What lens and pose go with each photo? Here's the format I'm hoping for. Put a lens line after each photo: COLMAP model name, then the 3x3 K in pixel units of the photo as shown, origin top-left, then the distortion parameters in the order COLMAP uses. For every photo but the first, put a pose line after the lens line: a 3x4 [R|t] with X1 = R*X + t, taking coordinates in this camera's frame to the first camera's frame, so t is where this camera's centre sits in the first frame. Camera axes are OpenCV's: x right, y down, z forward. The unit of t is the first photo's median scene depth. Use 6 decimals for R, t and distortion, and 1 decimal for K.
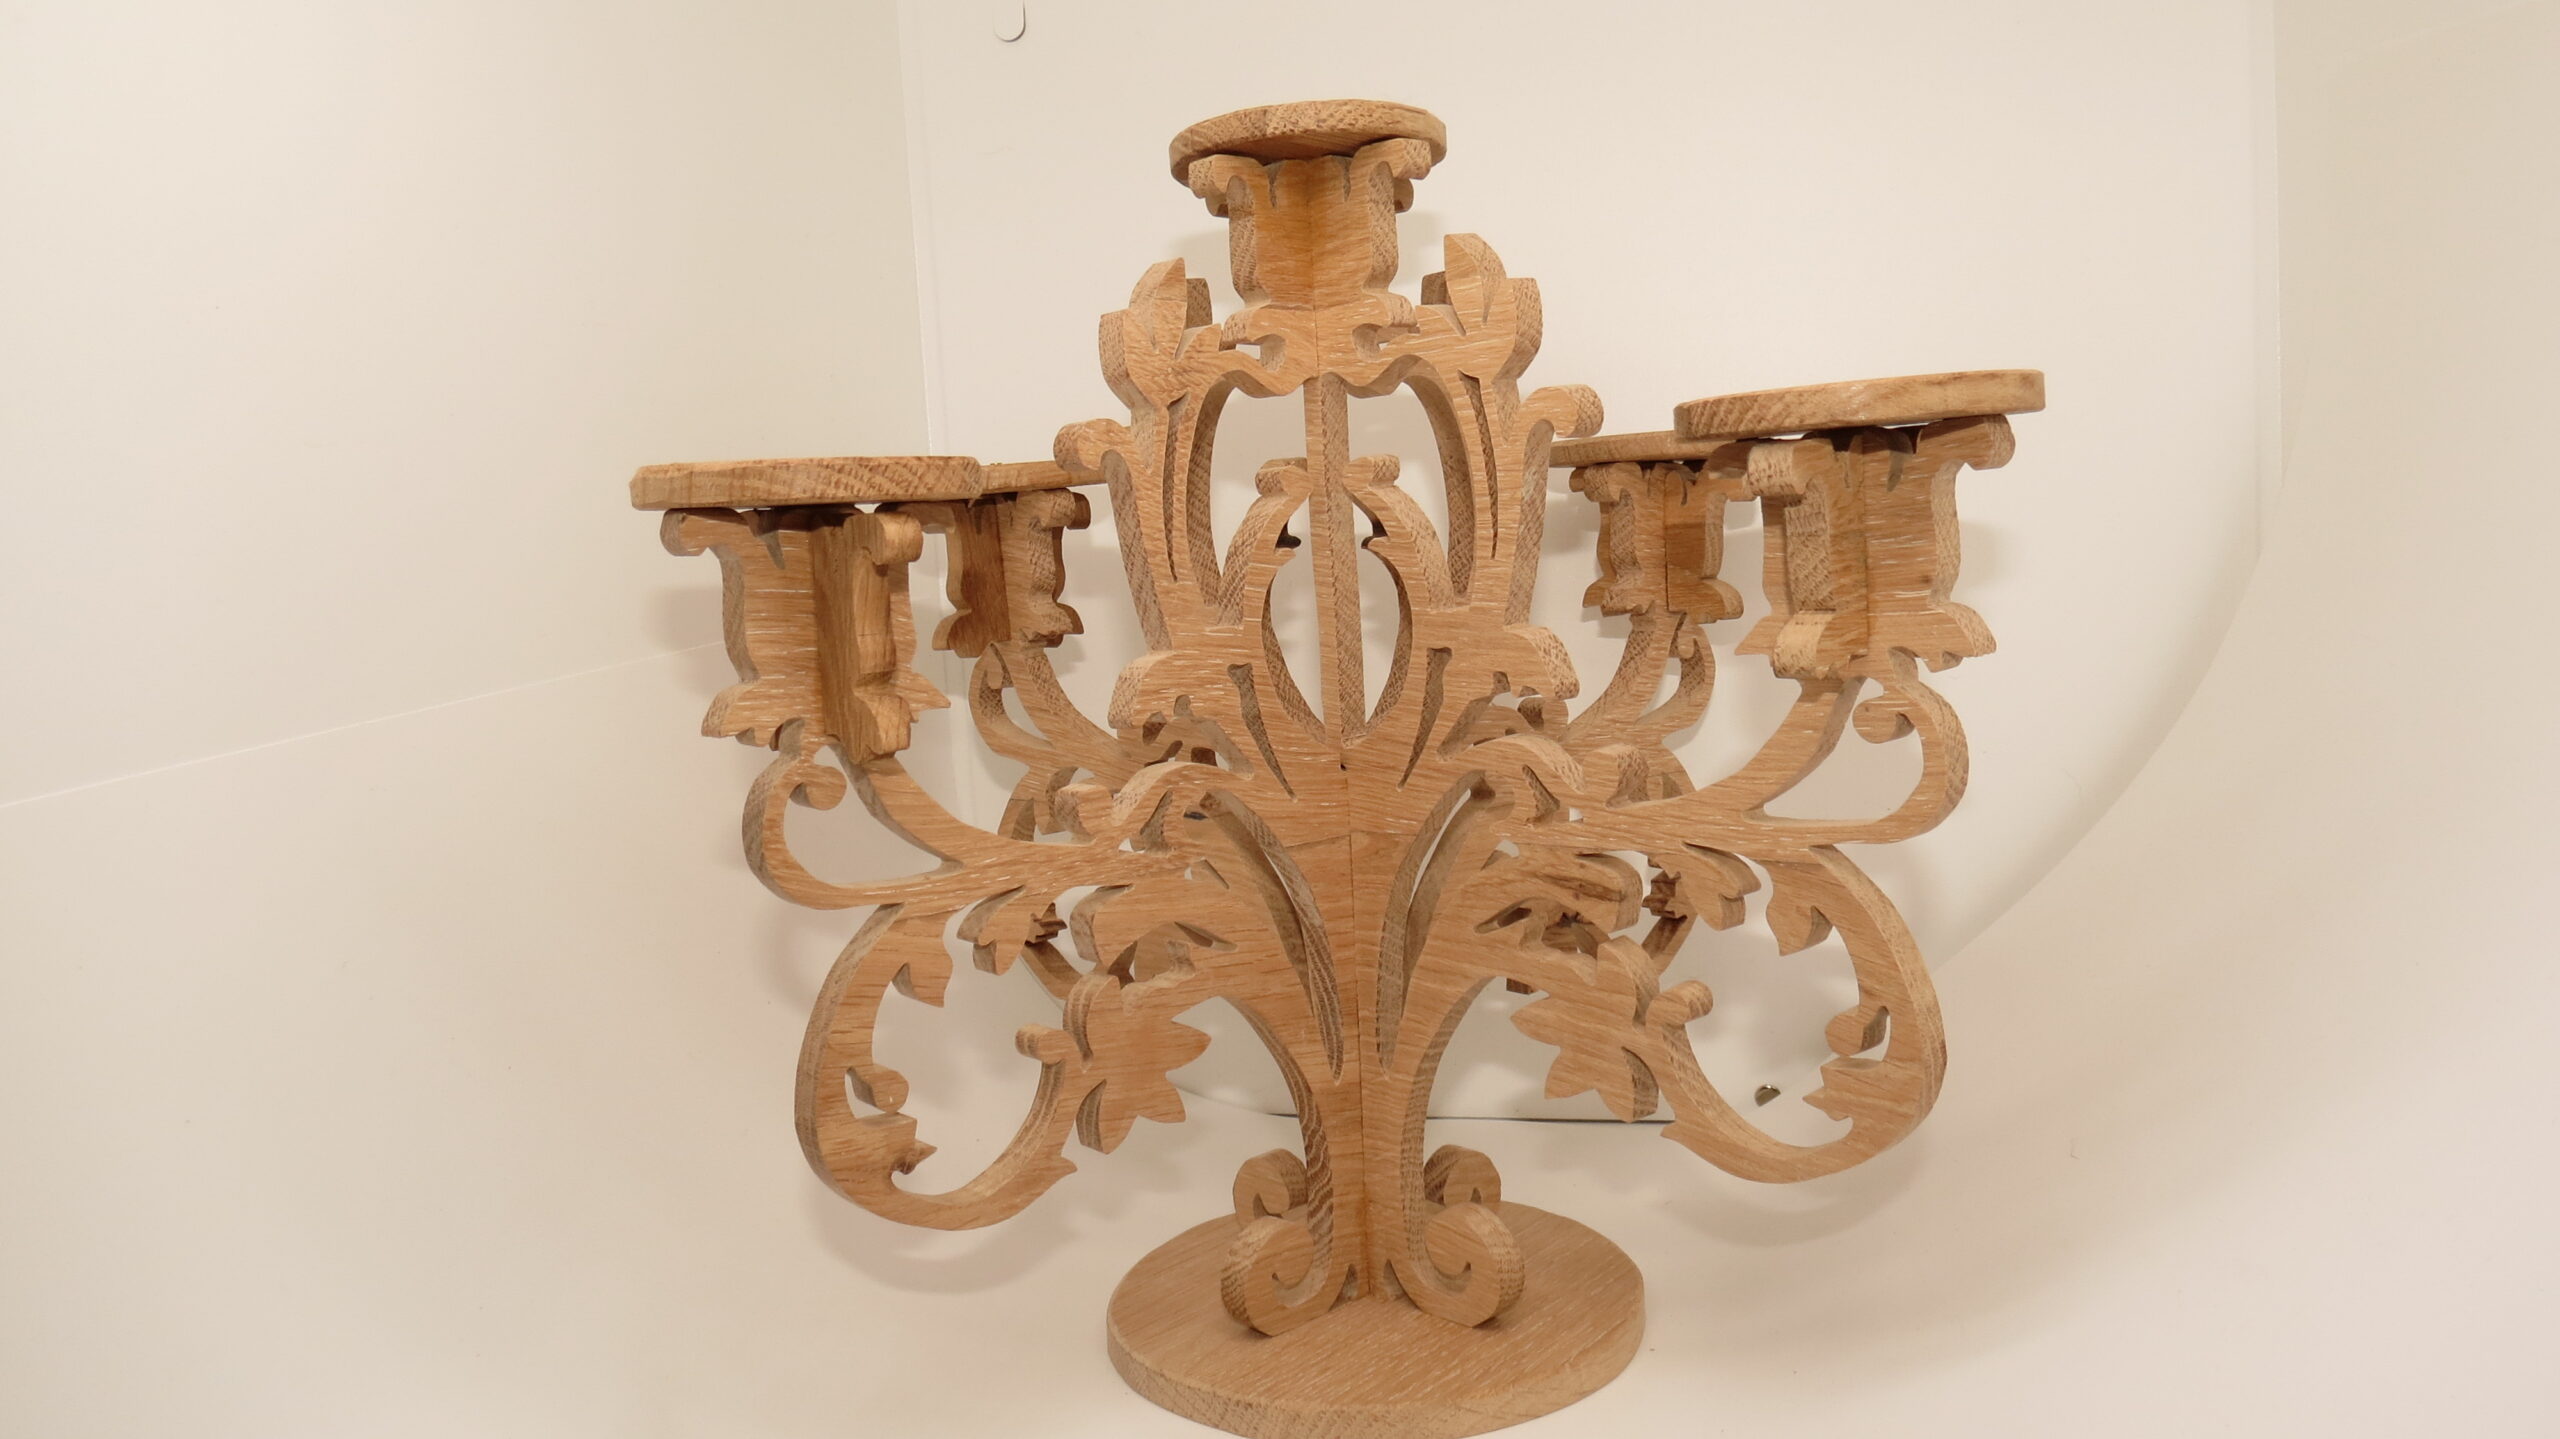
lens RADIAL K [[1827.8, 0, 1298.6], [0, 1827.8, 687.5], [0, 0, 1]] dist [-0.025045, -0.000221]
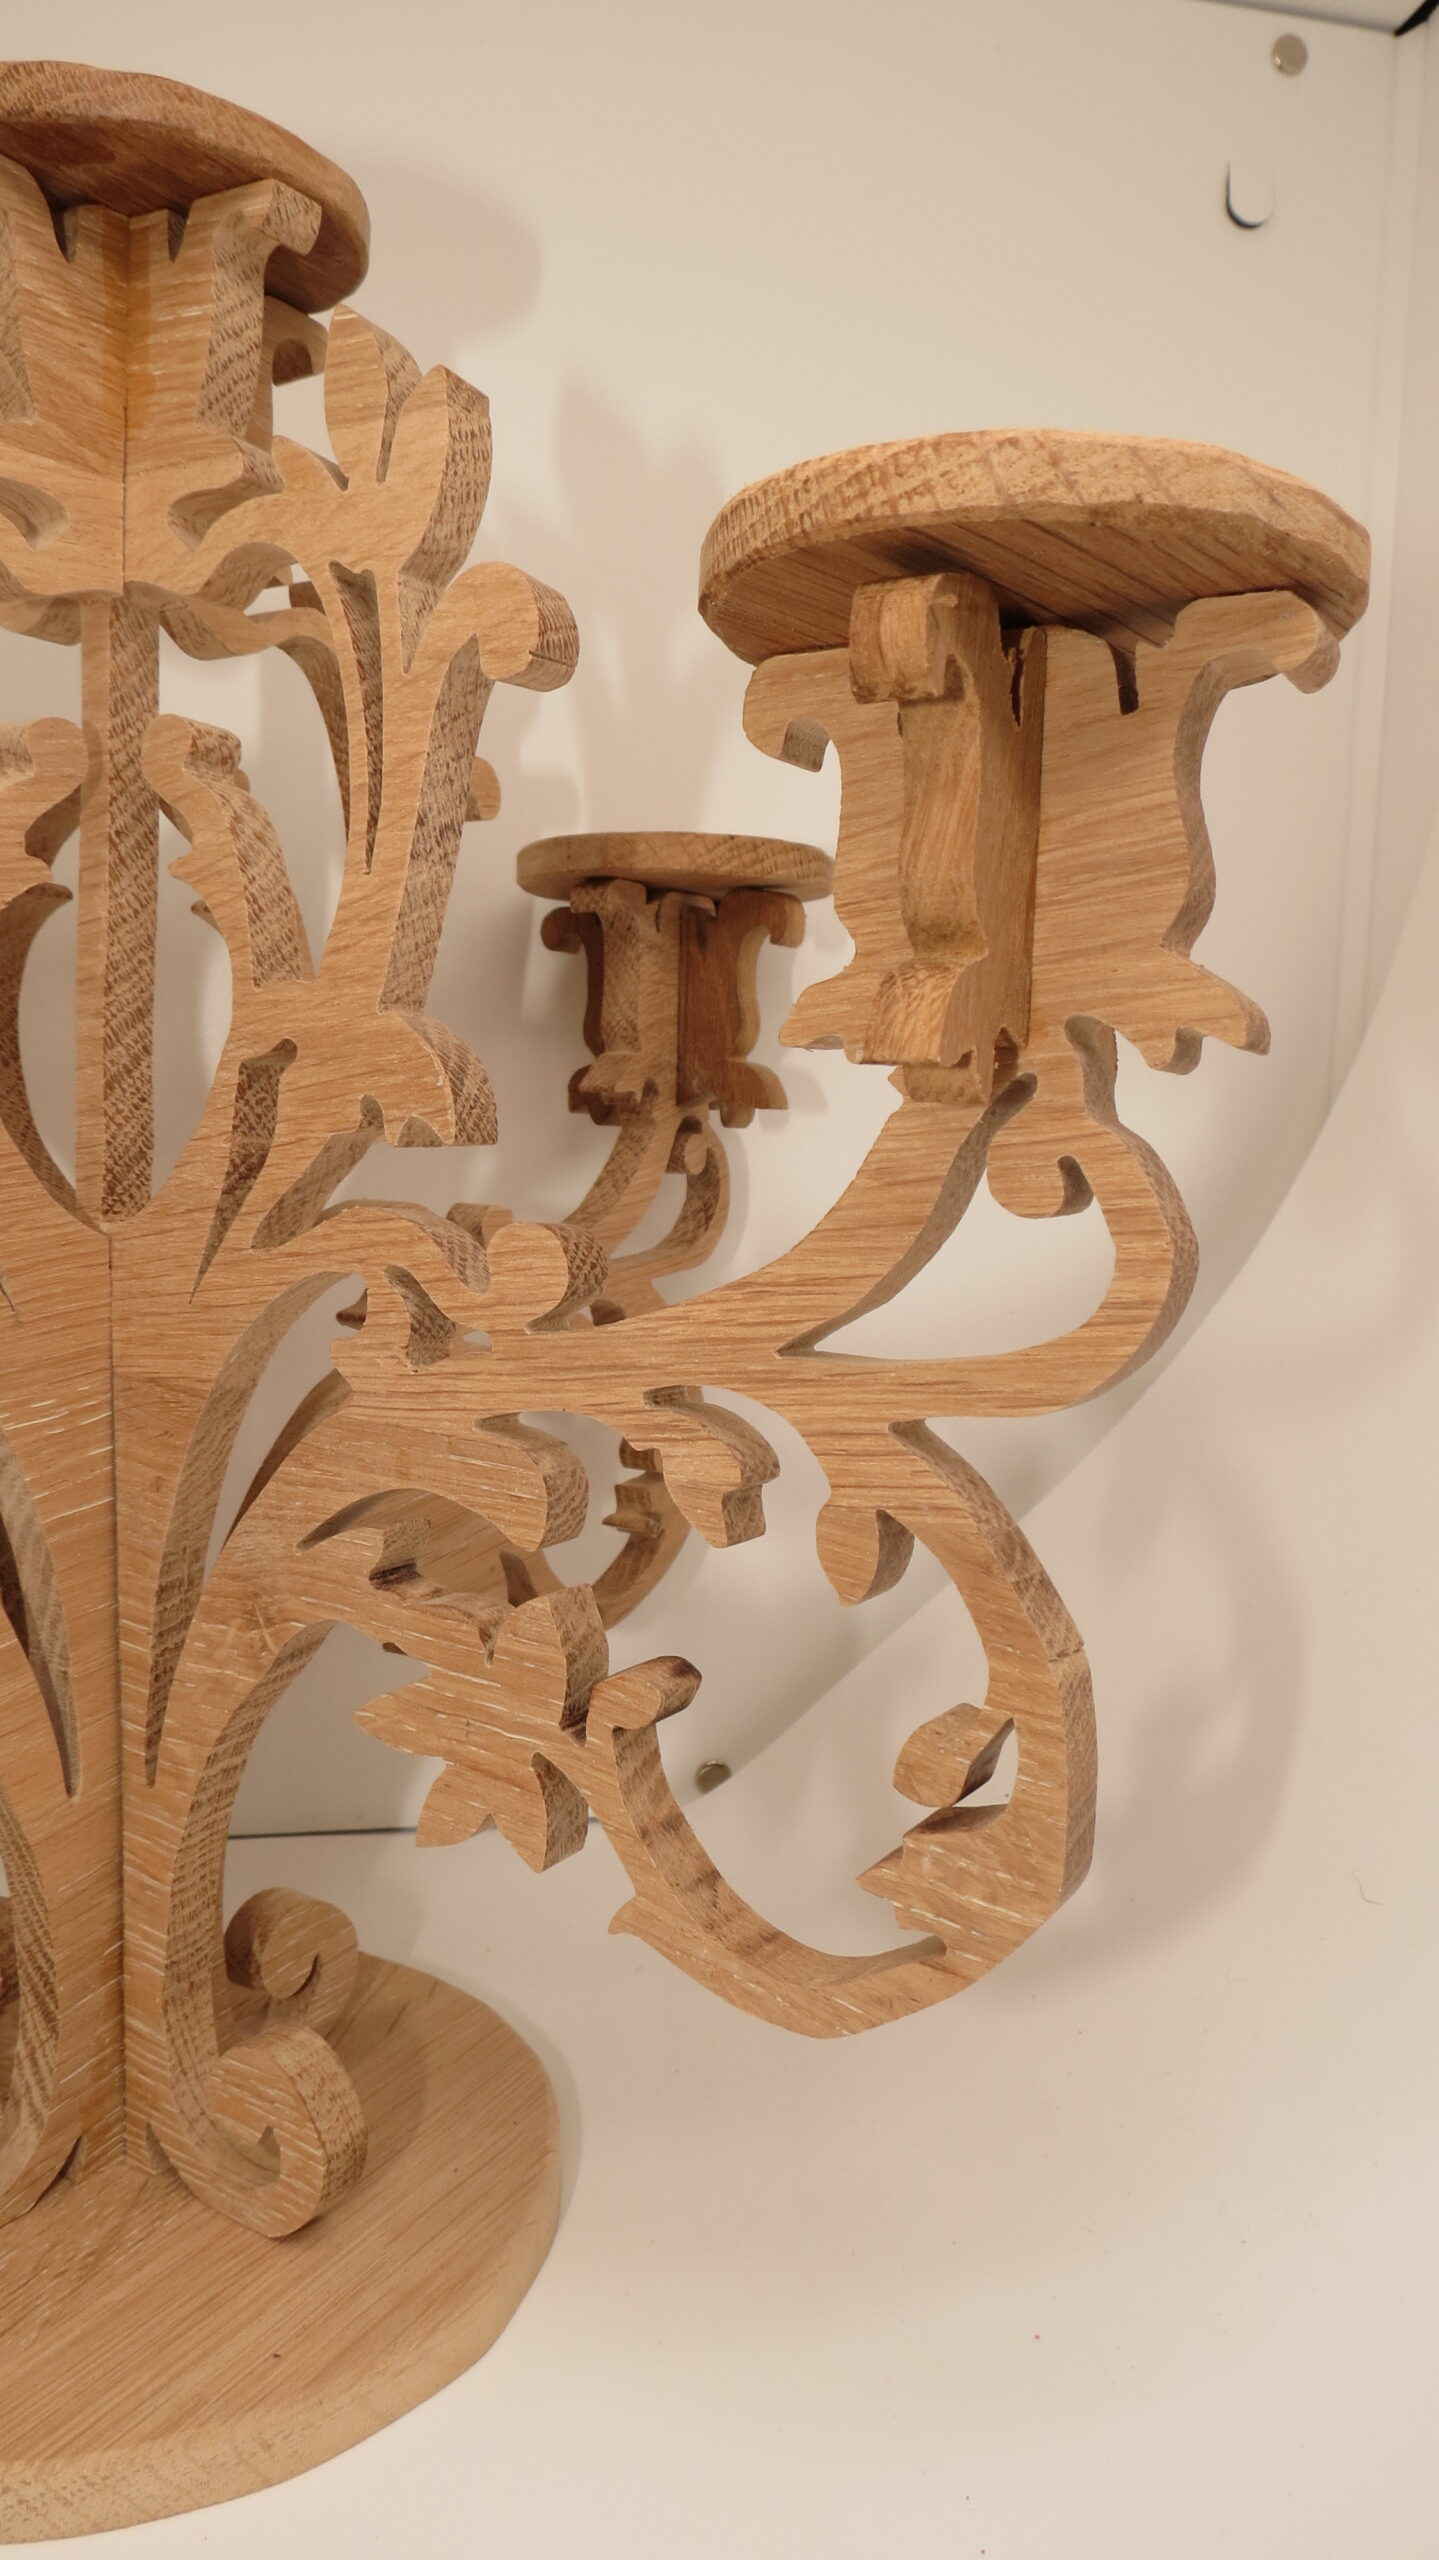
lens RADIAL K [[1827.8, 0, 716.3], [0, 1827.8, 1282.7], [0, 0, 1]] dist [-0.025045, -0.000221]
pose [[0.971065, 0.067495, 0.229077, 0.091801], [-0.060102, 0.997426, -0.039103, 0.069768], [-0.231127, 0.024204, 0.972623, 0.443046]]
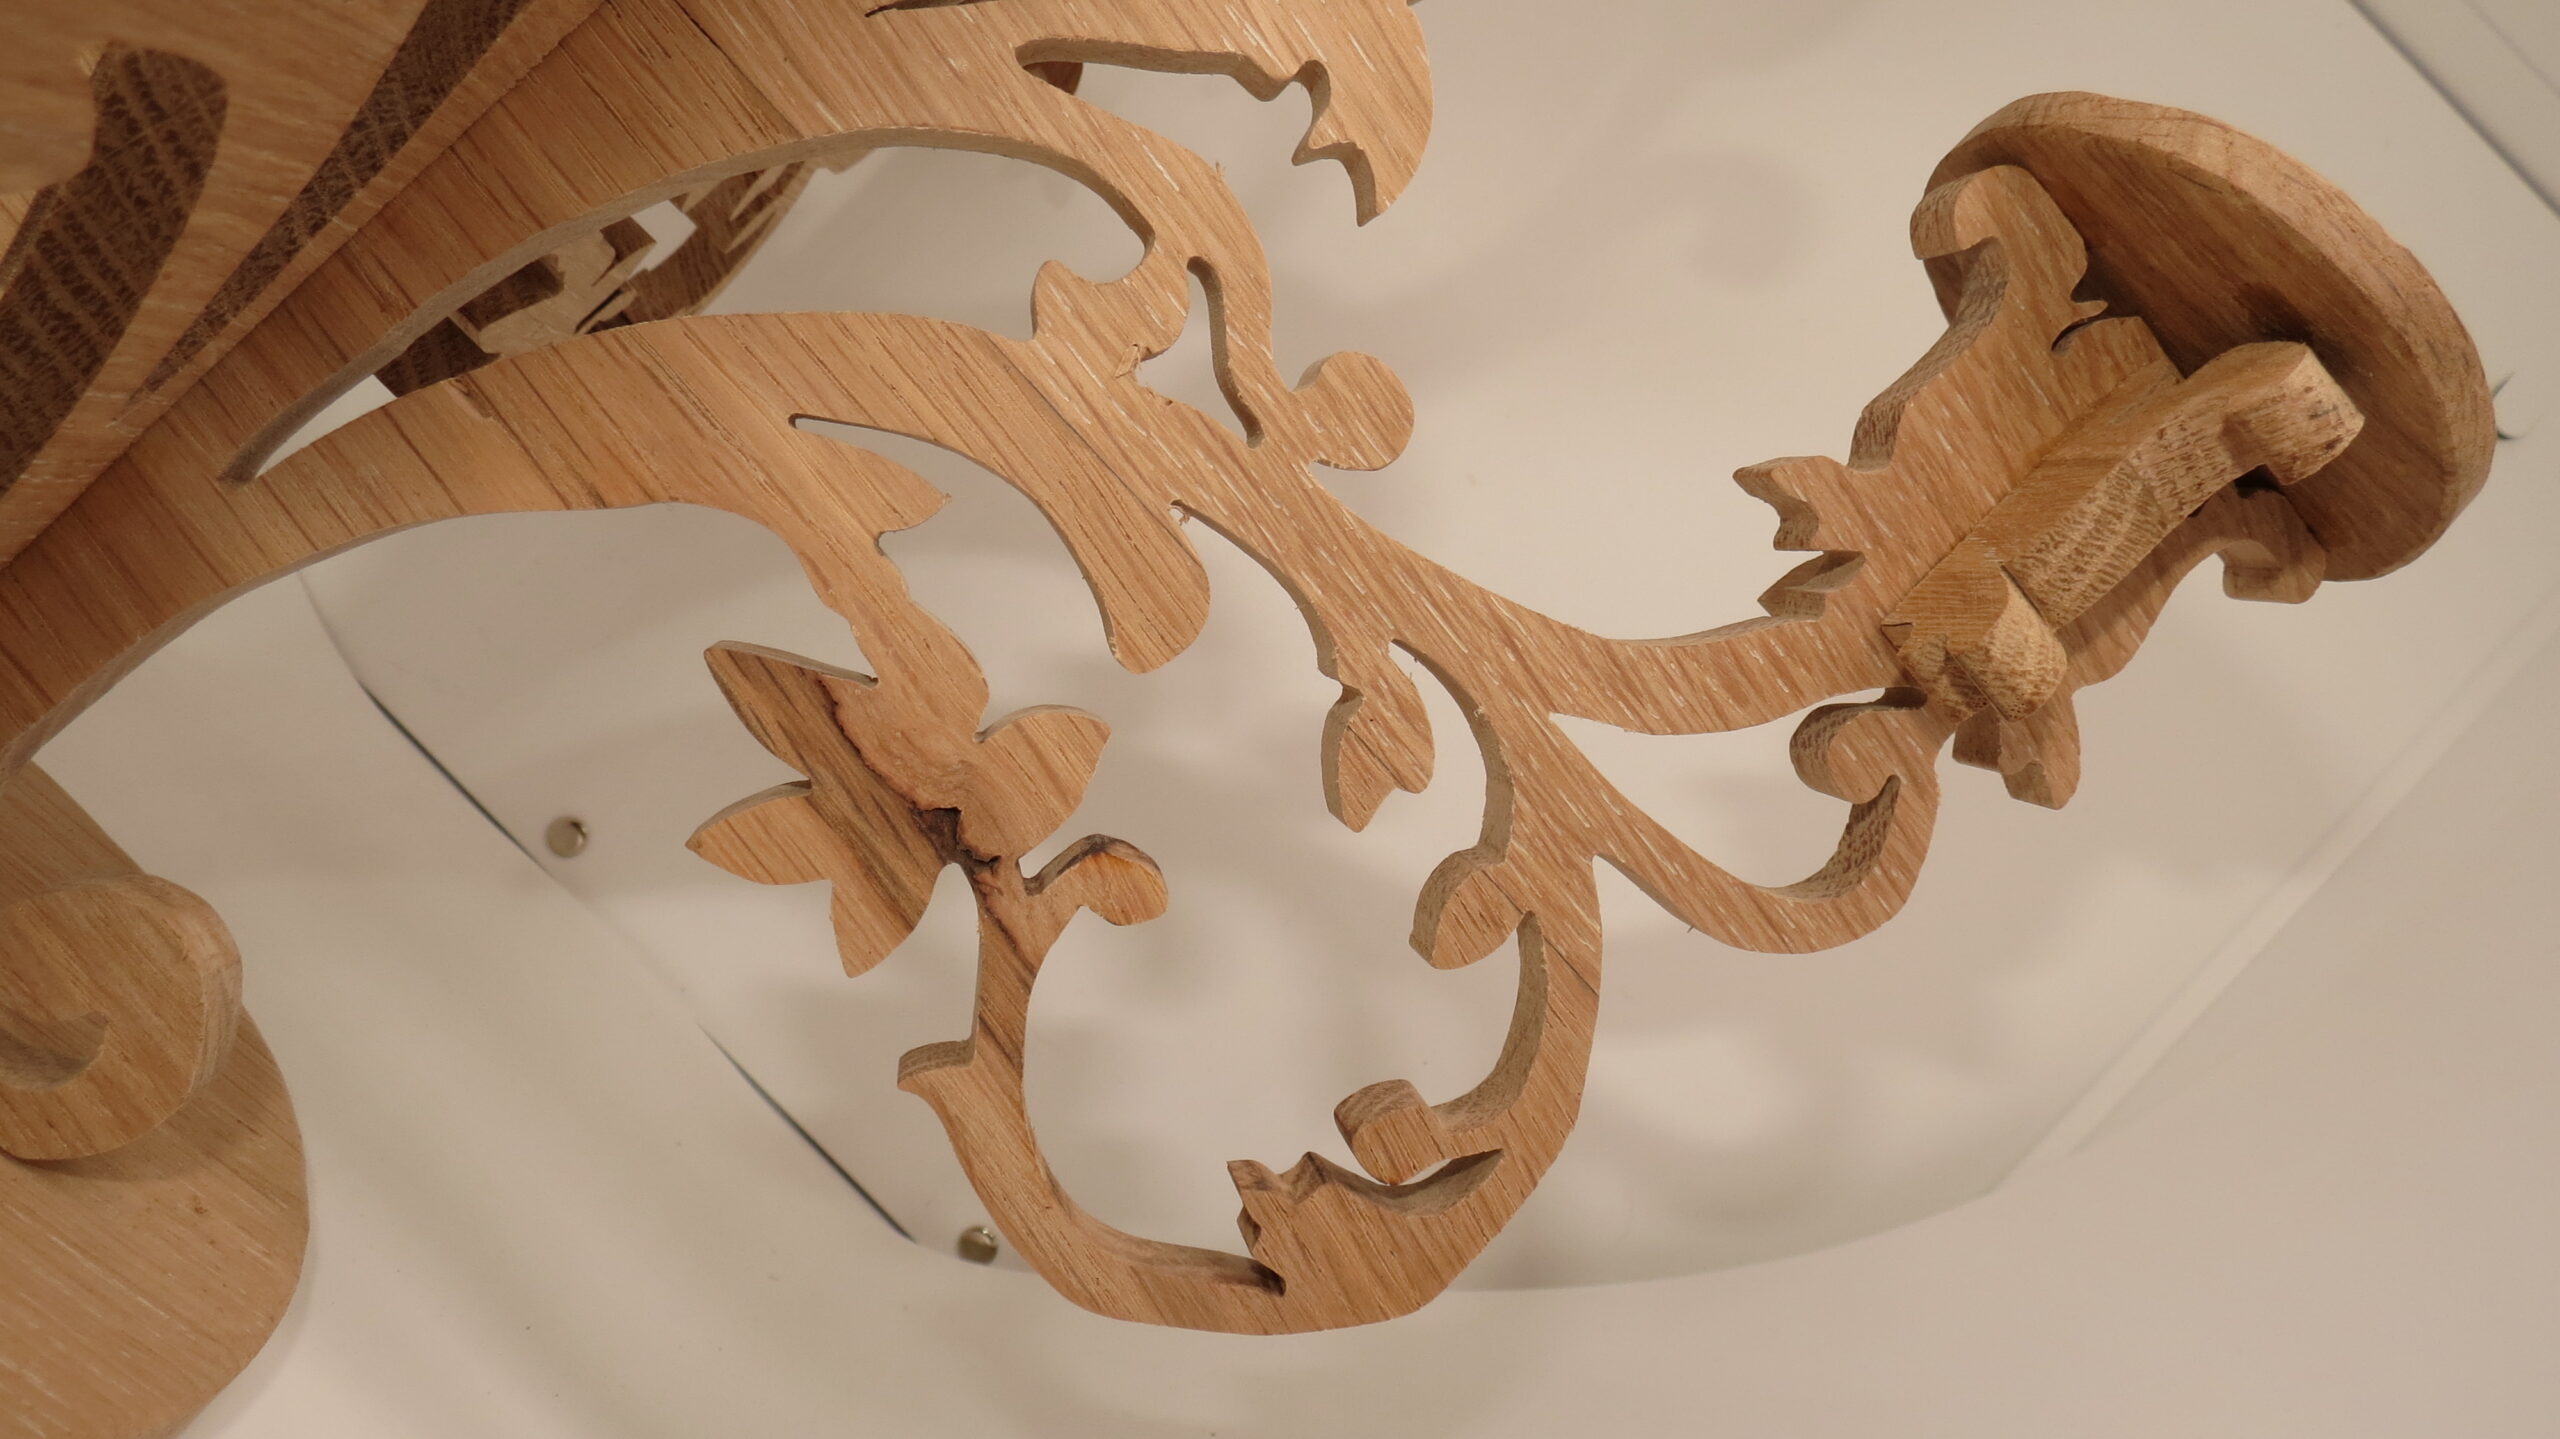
lens RADIAL K [[1827.8, 0, 1275.0], [0, 1827.8, 739.1], [0, 0, 1]] dist [-0.025045, -0.000221]
pose [[0.314947, 0.443479, 0.839127, -0.193939], [-0.646028, 0.747868, -0.152777, 0.194323], [-0.695310, -0.493983, 0.522039, 0.742927]]
